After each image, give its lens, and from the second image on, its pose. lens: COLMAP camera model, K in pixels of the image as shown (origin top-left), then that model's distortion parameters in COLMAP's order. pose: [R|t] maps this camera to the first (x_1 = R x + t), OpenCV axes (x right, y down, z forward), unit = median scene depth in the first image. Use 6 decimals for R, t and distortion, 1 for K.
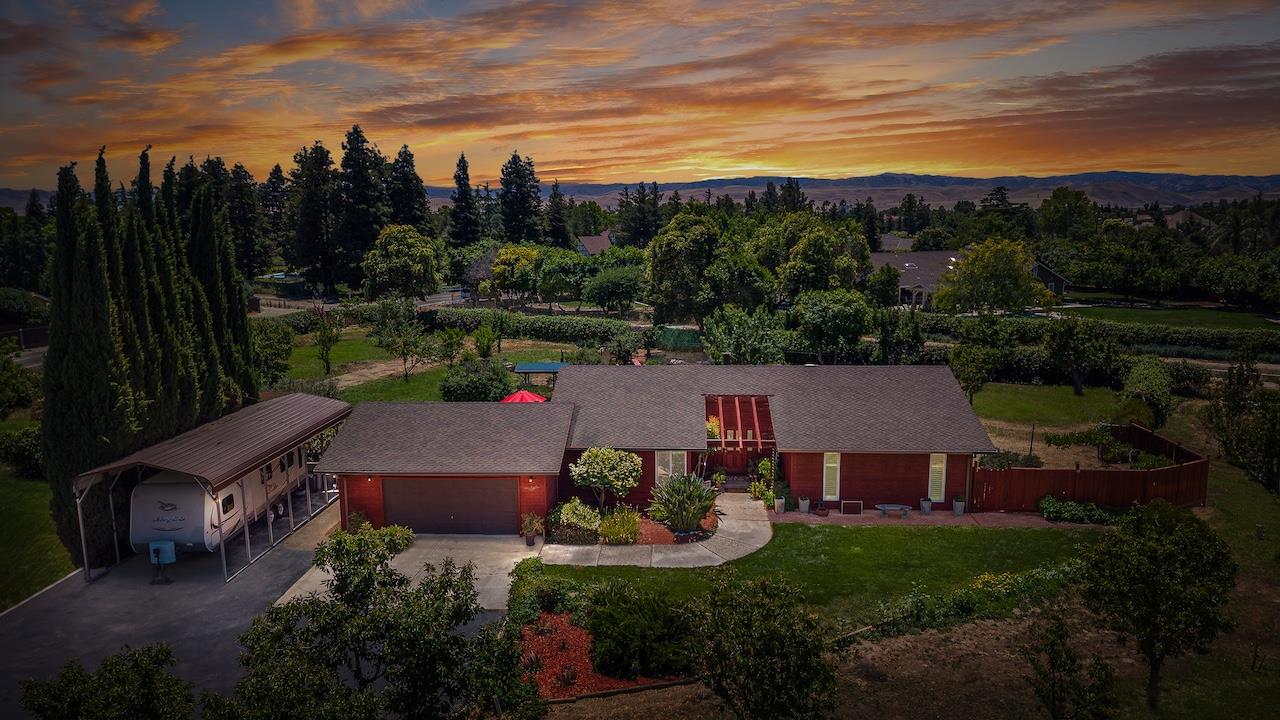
lens RADIAL K [[831.2, 0, 640.0], [0, 831.2, 360.0], [0, 0, 1]] dist [0.046412, -0.182481]
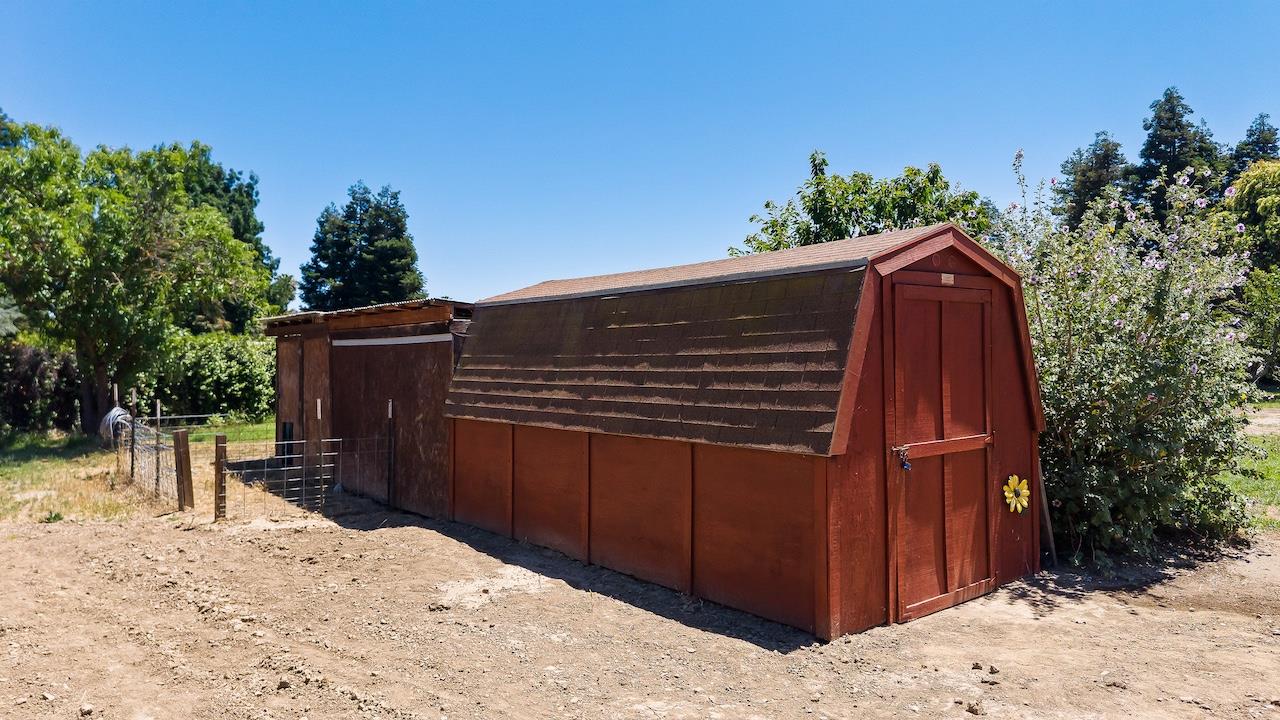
lens RADIAL K [[850.4, 0, 632.2], [0, 850.4, 351.4], [0, 0, 1]] dist [0.004887, -0.006971]
pose [[0.651000, -0.008710, -0.759028, -0.148544], [-0.120628, 0.986041, -0.114774, 0.034016], [0.749432, 0.166277, 0.640862, 0.397329]]
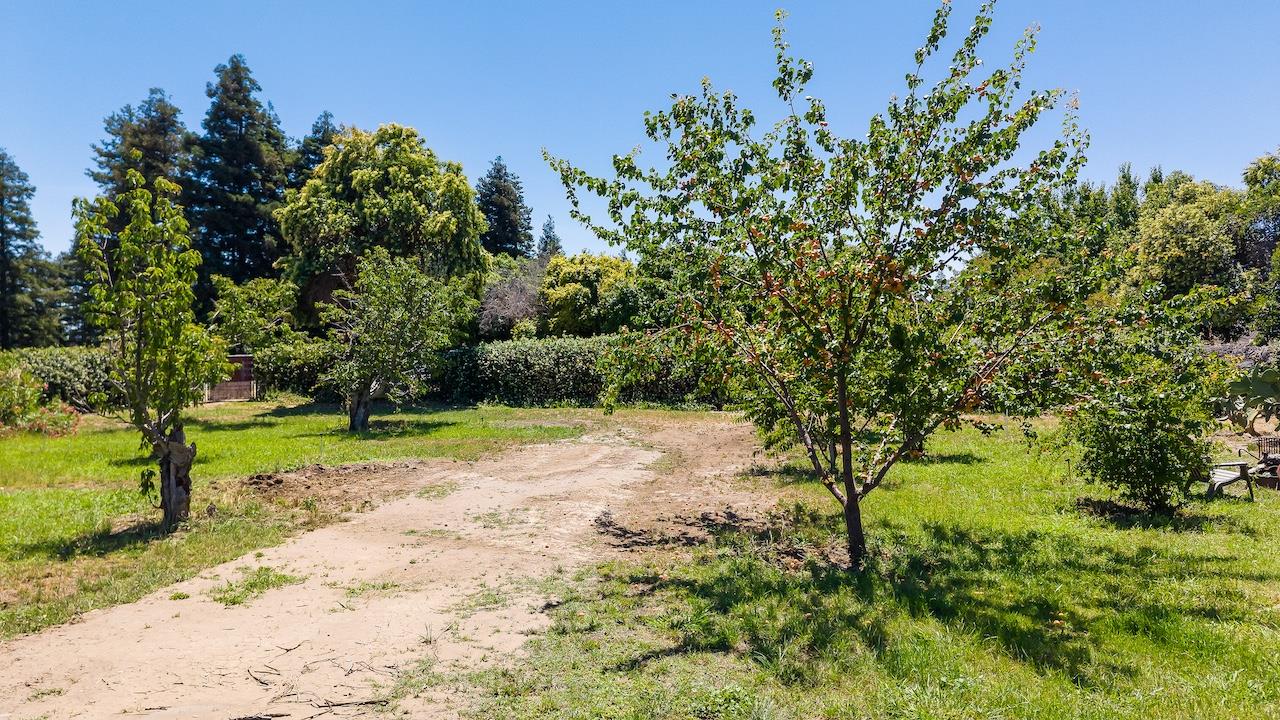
lens RADIAL K [[849.0, 0, 649.6], [0, 849.0, 360.1], [0, 0, 1]] dist [0.038509, -0.051882]
pose [[0.986640, -0.002178, 0.162903, -0.202586], [0.028935, 0.986356, -0.162063, 0.006849], [-0.160328, 0.164611, 0.973241, 0.545208]]
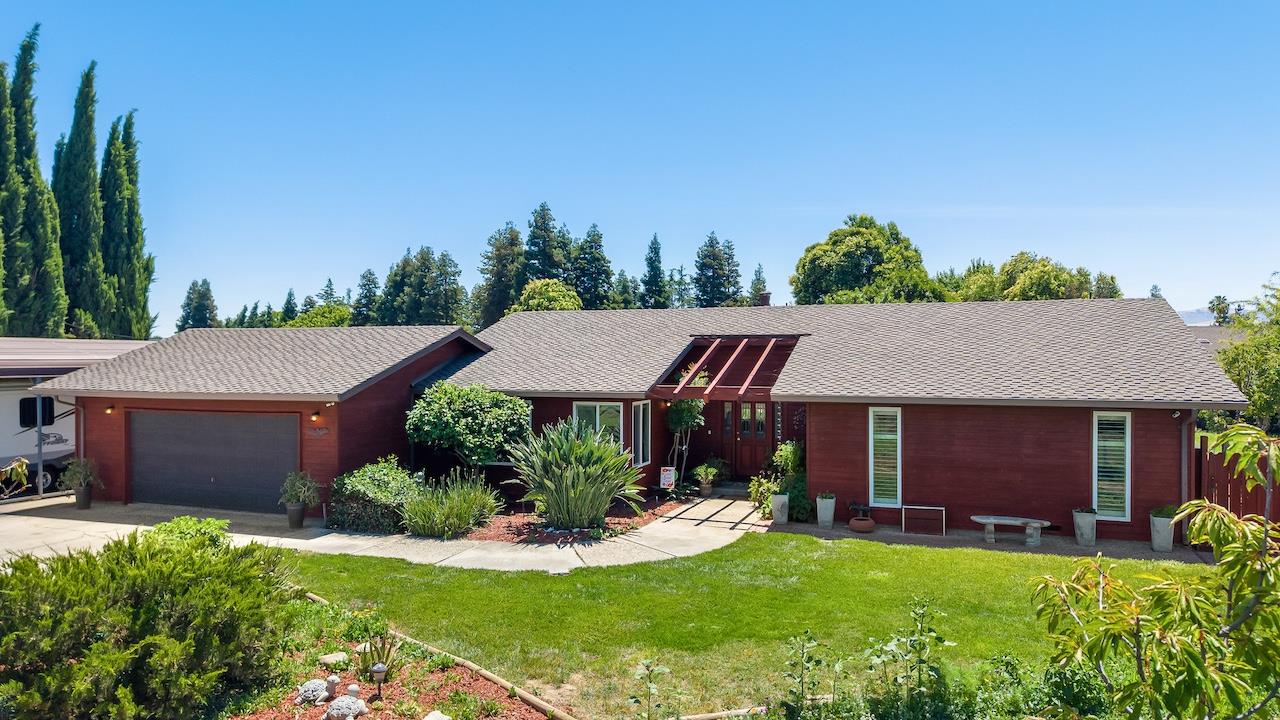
lens RADIAL K [[838.9, 0, 625.4], [0, 838.9, 358.9], [0, 0, 1]] dist [0.047309, -0.057999]
pose [[0.948905, 0.005050, -0.315521, 0.078411], [-0.056023, 0.986685, -0.152691, 0.054607], [0.310549, 0.162566, 0.936553, 0.152123]]
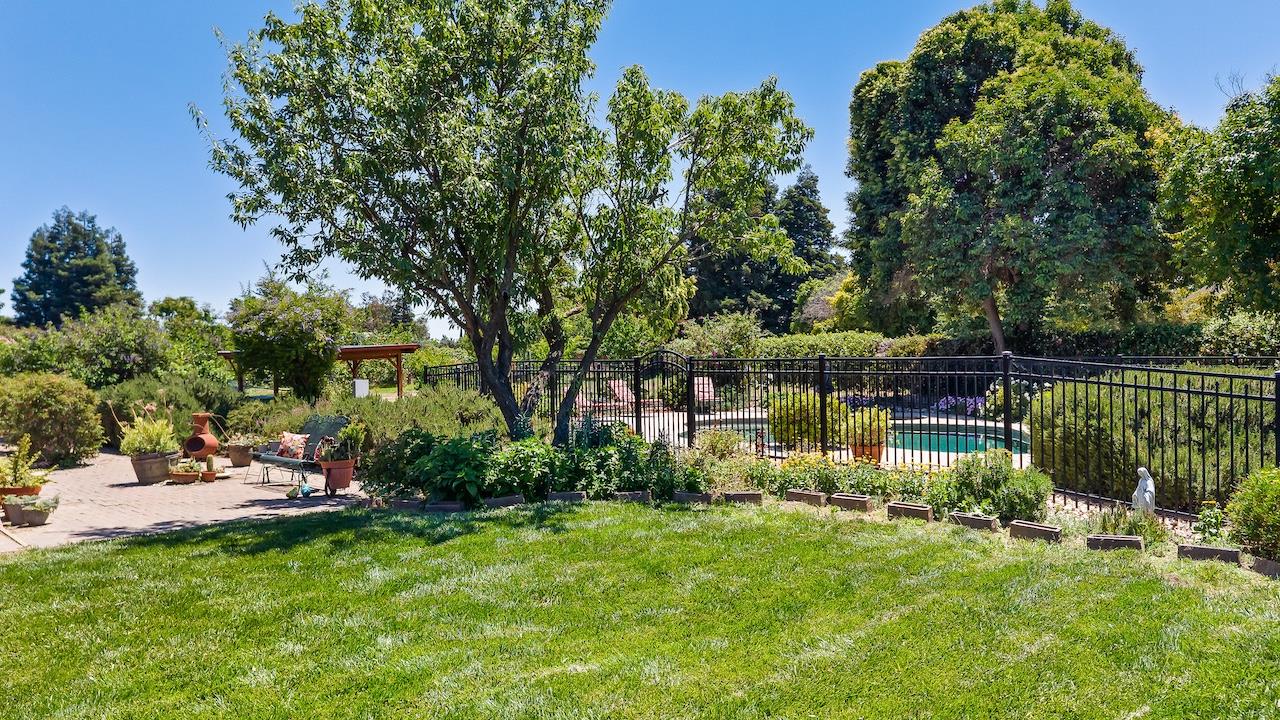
lens RADIAL K [[844.2, 0, 638.1], [0, 844.2, 362.6], [0, 0, 1]] dist [0.011265, -0.025054]
pose [[0.744072, -0.000976, -0.668099, 0.132410], [-0.096973, 0.989251, -0.109445, 0.021100], [0.661025, 0.146223, 0.735979, 0.455599]]
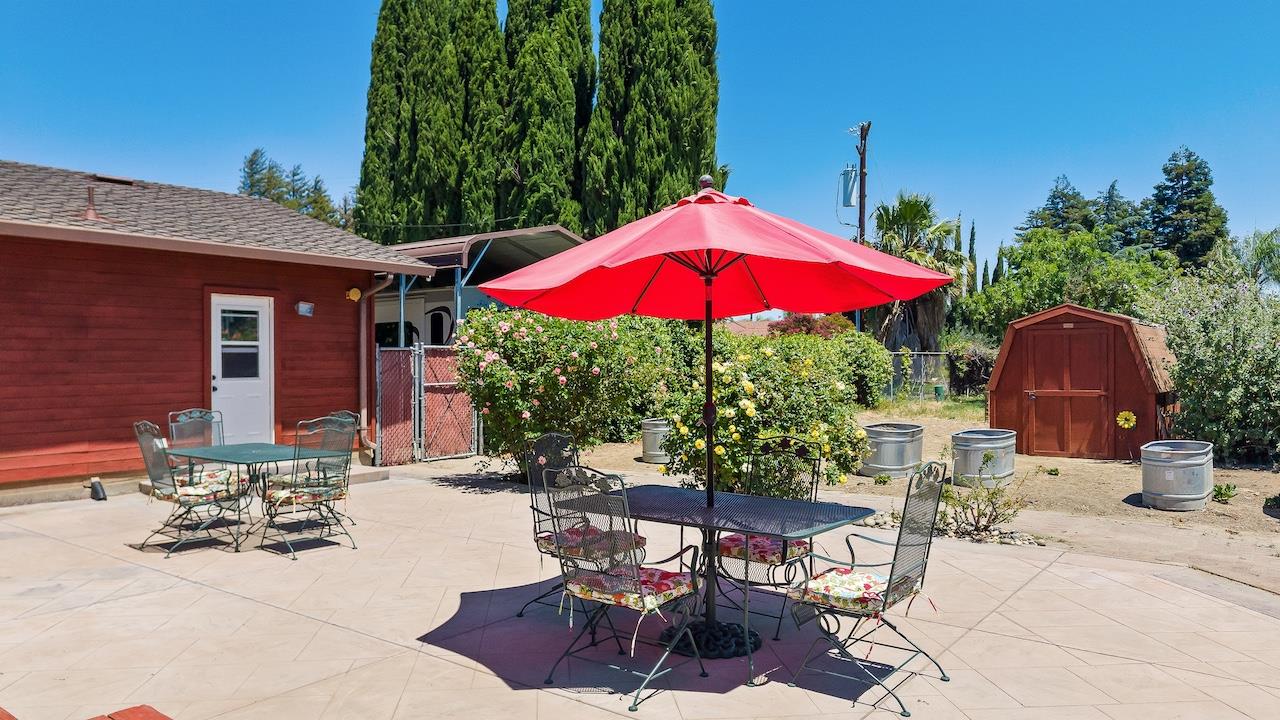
lens RADIAL K [[849.0, 0, 649.6], [0, 849.0, 360.1], [0, 0, 1]] dist [0.038509, -0.051882]
pose [[-0.579962, 0.007936, -0.814605, -0.022448], [-0.124001, 0.987440, 0.097903, 0.020434], [0.805151, 0.157792, -0.571693, 0.475106]]
